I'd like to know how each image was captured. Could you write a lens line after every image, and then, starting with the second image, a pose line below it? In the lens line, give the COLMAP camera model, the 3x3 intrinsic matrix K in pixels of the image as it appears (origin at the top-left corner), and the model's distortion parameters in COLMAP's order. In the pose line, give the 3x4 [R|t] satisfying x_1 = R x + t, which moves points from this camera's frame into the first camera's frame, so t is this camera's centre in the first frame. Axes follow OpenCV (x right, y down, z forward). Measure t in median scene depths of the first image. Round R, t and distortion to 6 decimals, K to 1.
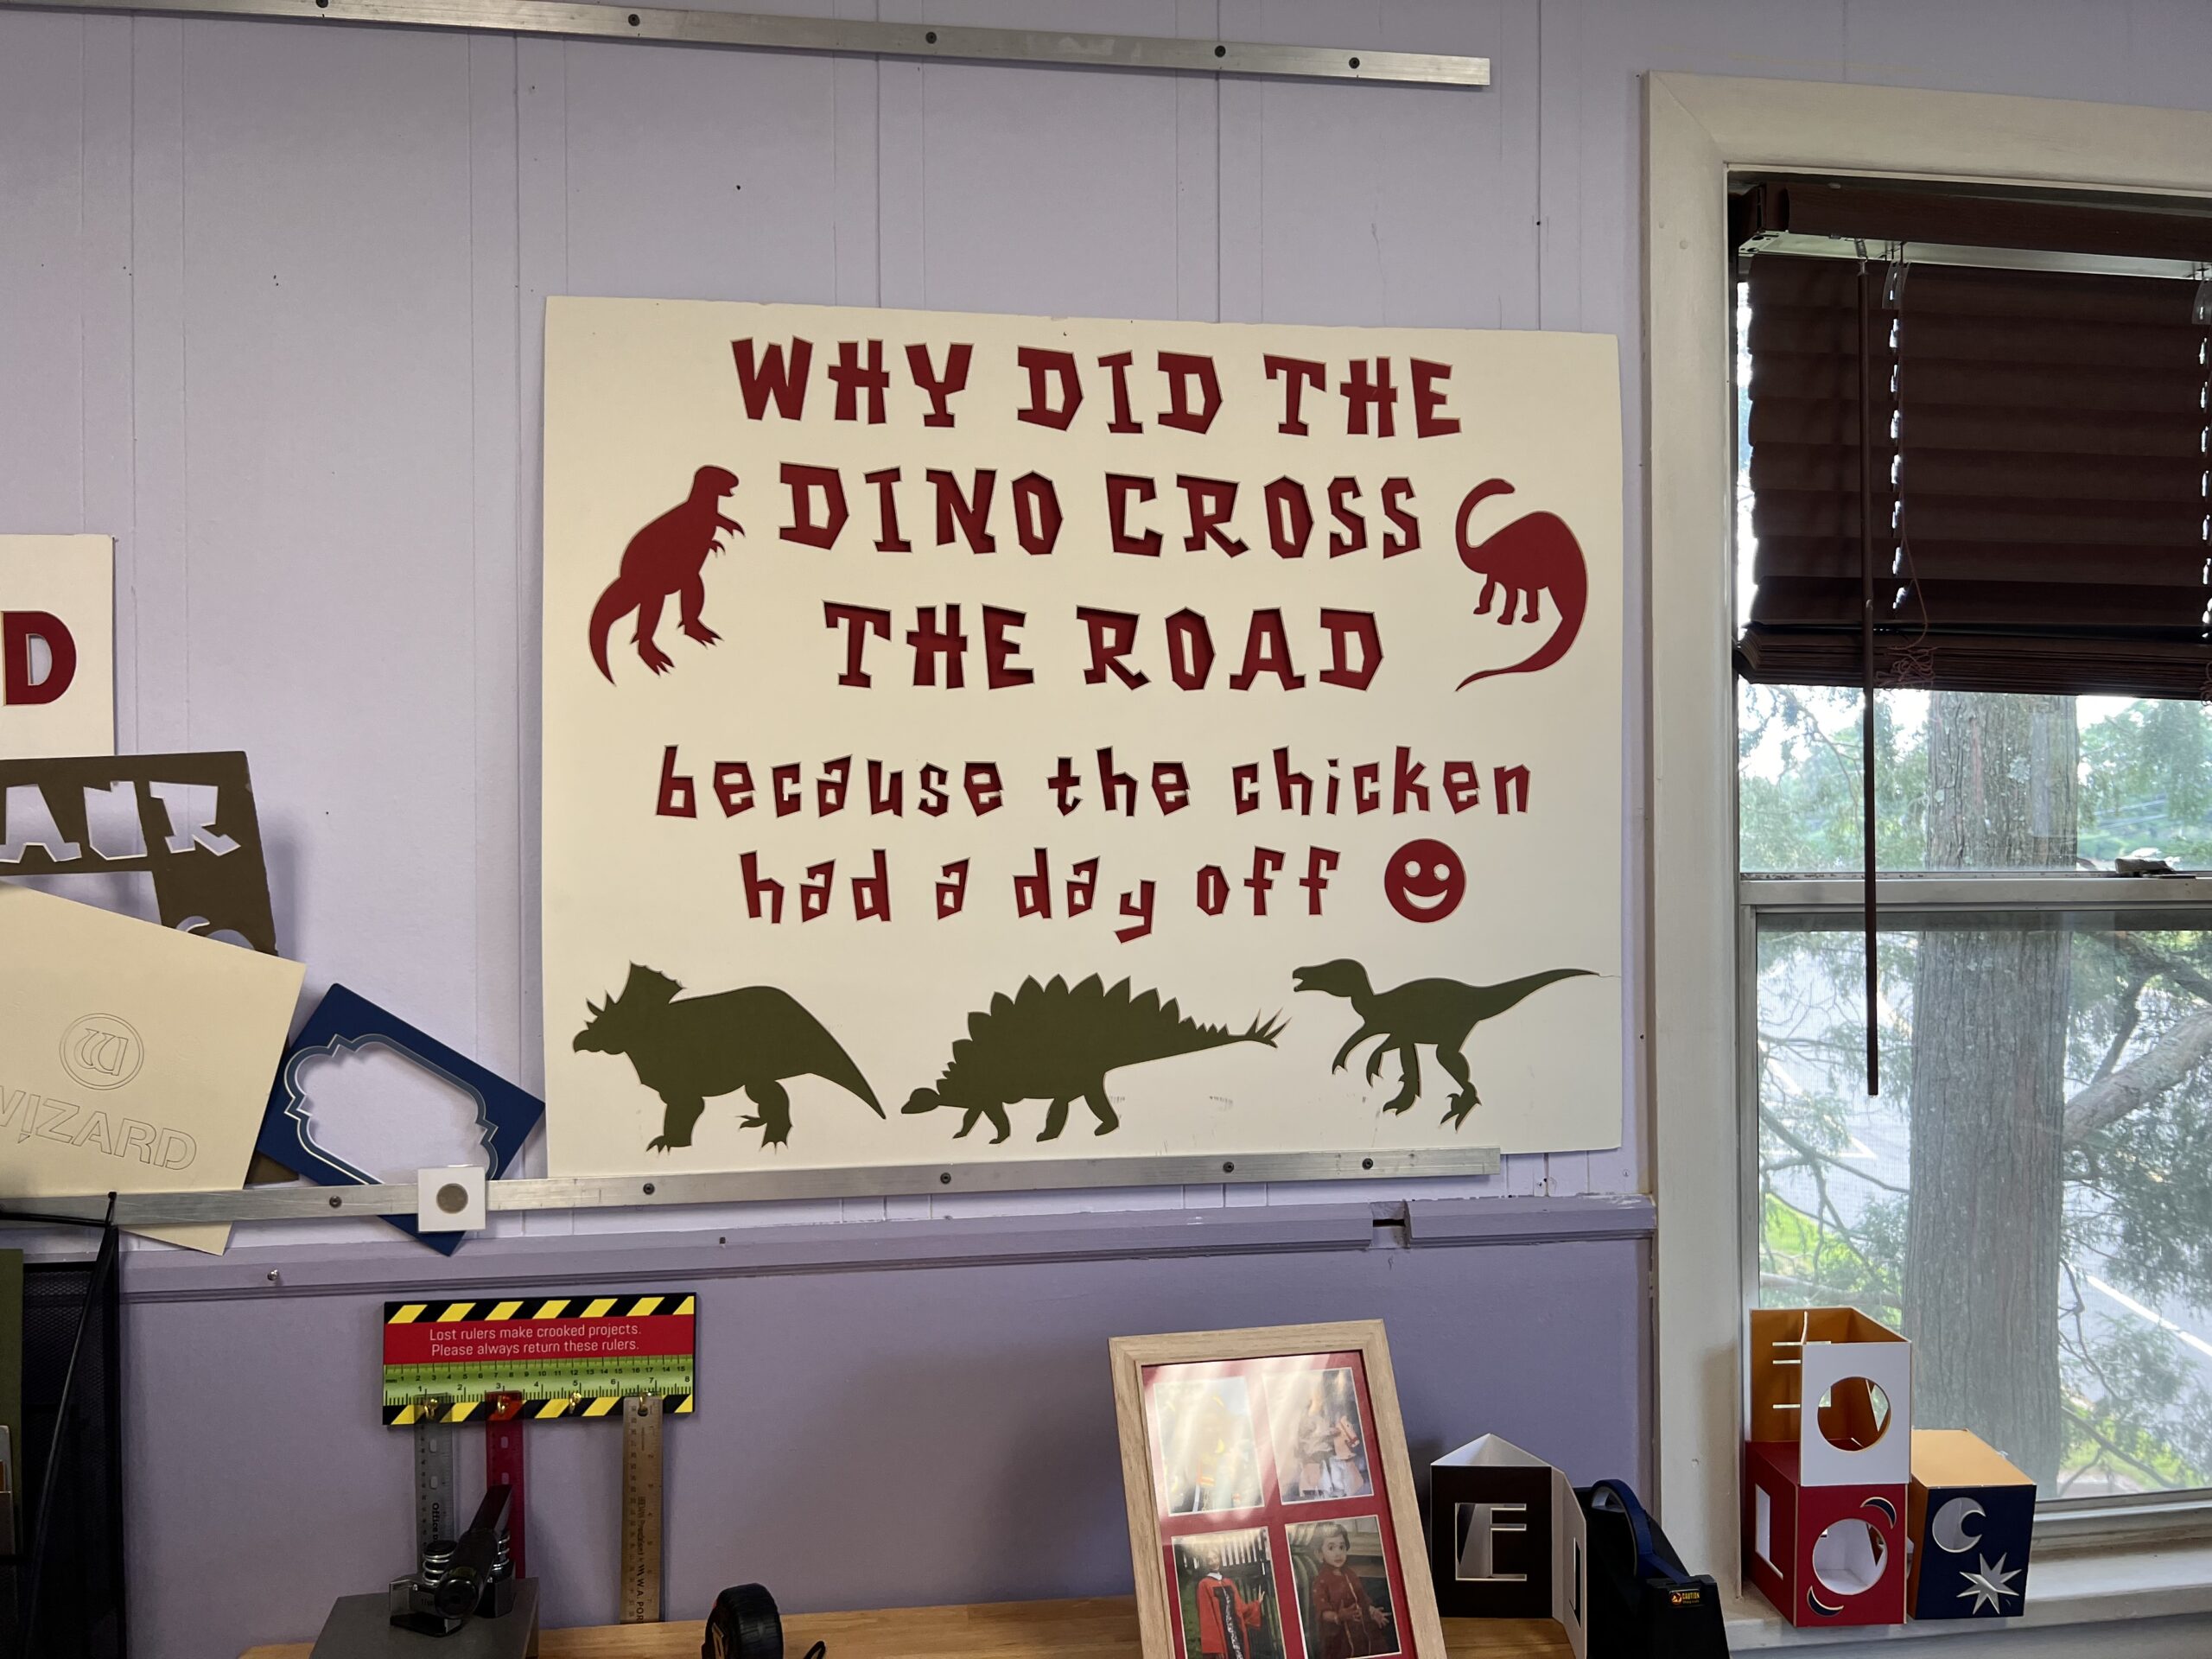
lens RADIAL K [[1657.4, 0, 1113.2], [0, 1657.4, 840.9], [0, 0, 1]] dist [0.005372, 0.004901]
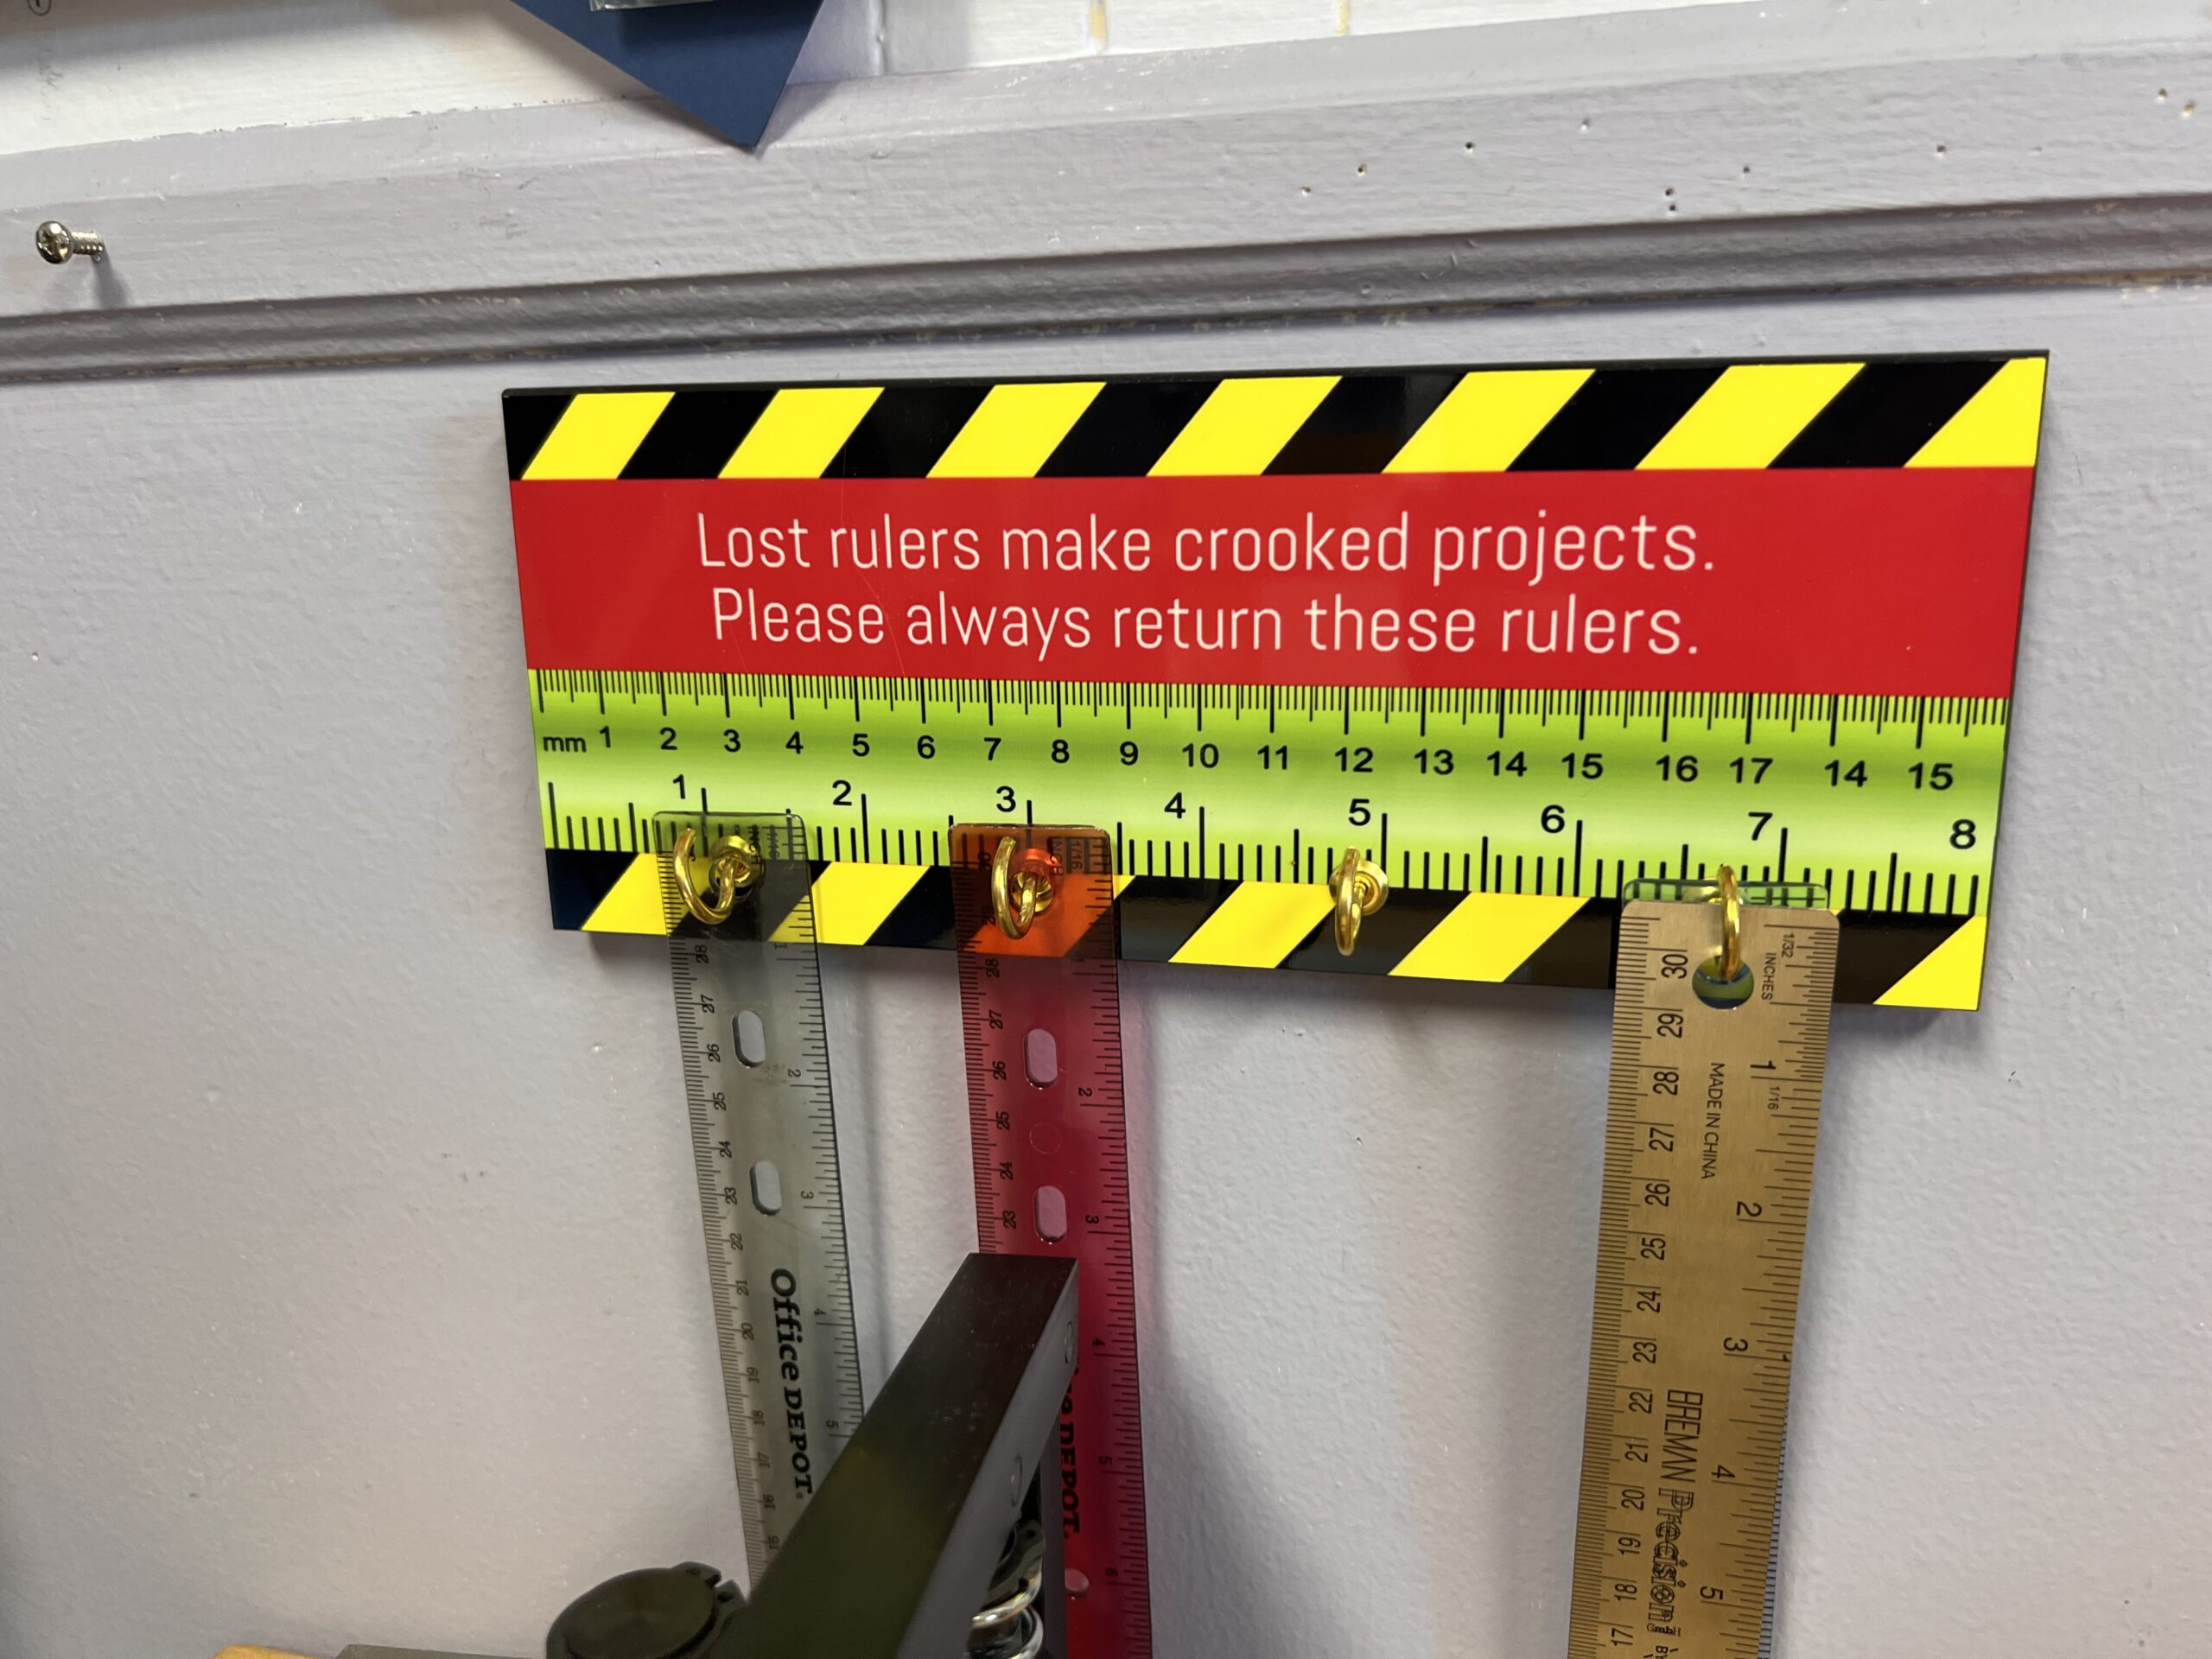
lens RADIAL K [[1657.4, 0, 1110.8], [0, 1657.4, 829.1], [0, 0, 1]] dist [0.005372, 0.004901]
pose [[0.924151, 0.060532, -0.377201, -0.277992], [0.028802, 0.973517, 0.226792, 0.284084], [0.380940, -0.220454, 0.897933, 0.813730]]
